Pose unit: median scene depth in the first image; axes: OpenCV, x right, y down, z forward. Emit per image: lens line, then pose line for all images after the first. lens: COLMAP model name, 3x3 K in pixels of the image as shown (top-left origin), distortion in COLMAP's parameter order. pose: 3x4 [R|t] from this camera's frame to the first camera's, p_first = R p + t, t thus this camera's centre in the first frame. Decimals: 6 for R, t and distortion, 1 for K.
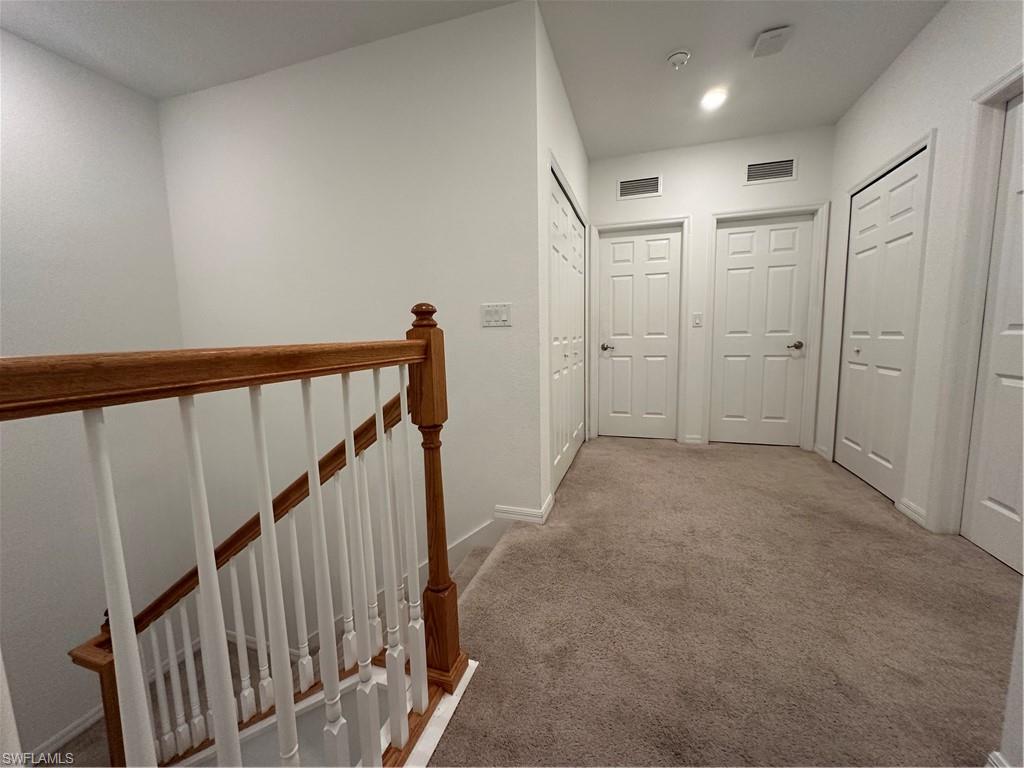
lens RADIAL K [[408.6, 0, 513.8], [0, 408.6, 382.9], [0, 0, 1]] dist [0.000552, 0.000401]
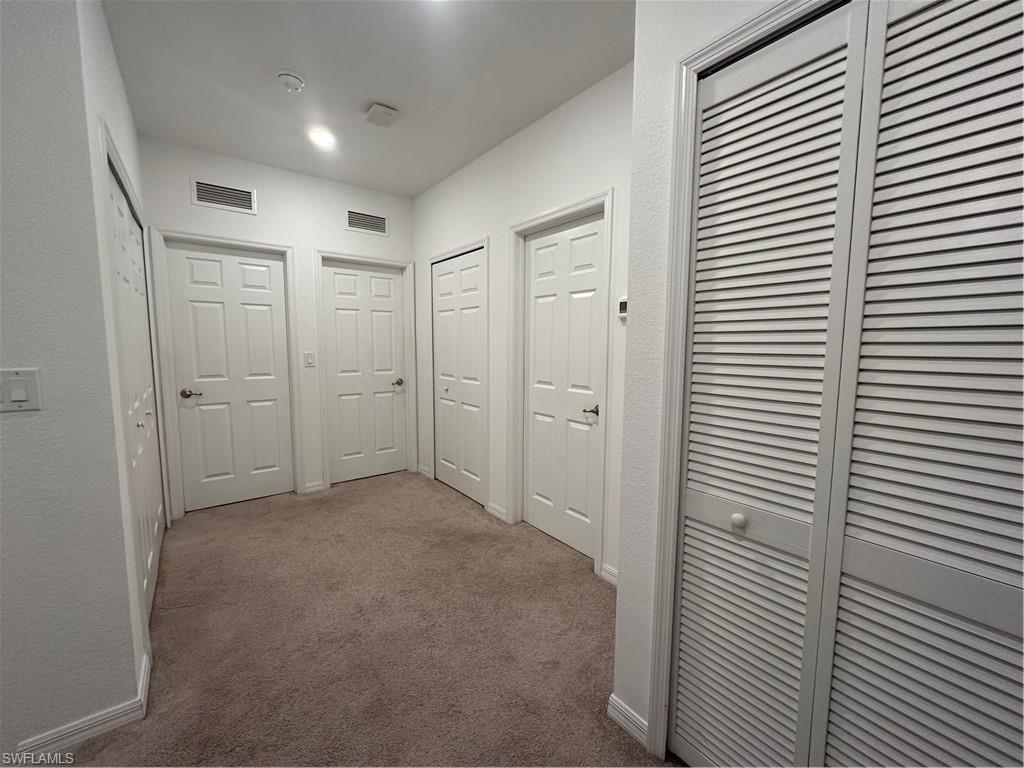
lens RADIAL K [[408.6, 0, 509.4], [0, 408.6, 383.5], [0, 0, 1]] dist [0.000552, 0.000401]
pose [[0.571723, -0.058654, 0.818348, -0.065476], [0.078786, 0.996757, 0.016400, -0.092418], [-0.816655, 0.055098, 0.574490, 0.111553]]
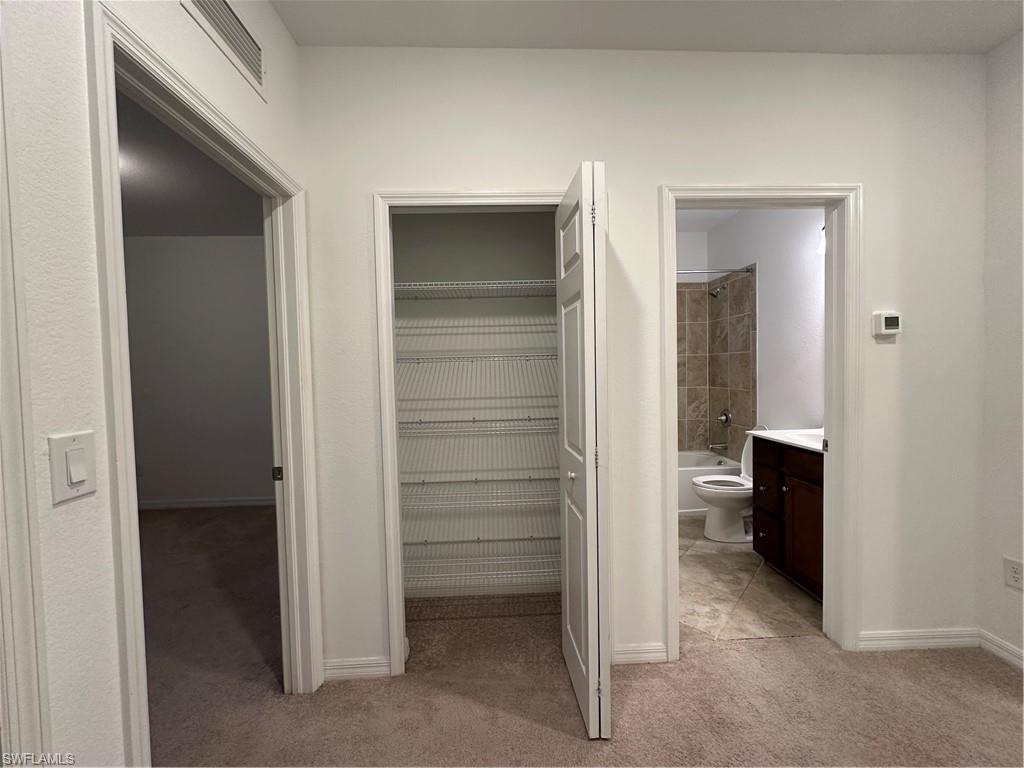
lens RADIAL K [[408.6, 0, 511.6], [0, 408.6, 382.9], [0, 0, 1]] dist [0.000552, 0.000401]
pose [[-0.337178, -0.002876, 0.941436, 0.099117], [0.137400, 0.989138, 0.052232, -0.159570], [-0.931360, 0.146965, -0.333120, 0.639386]]
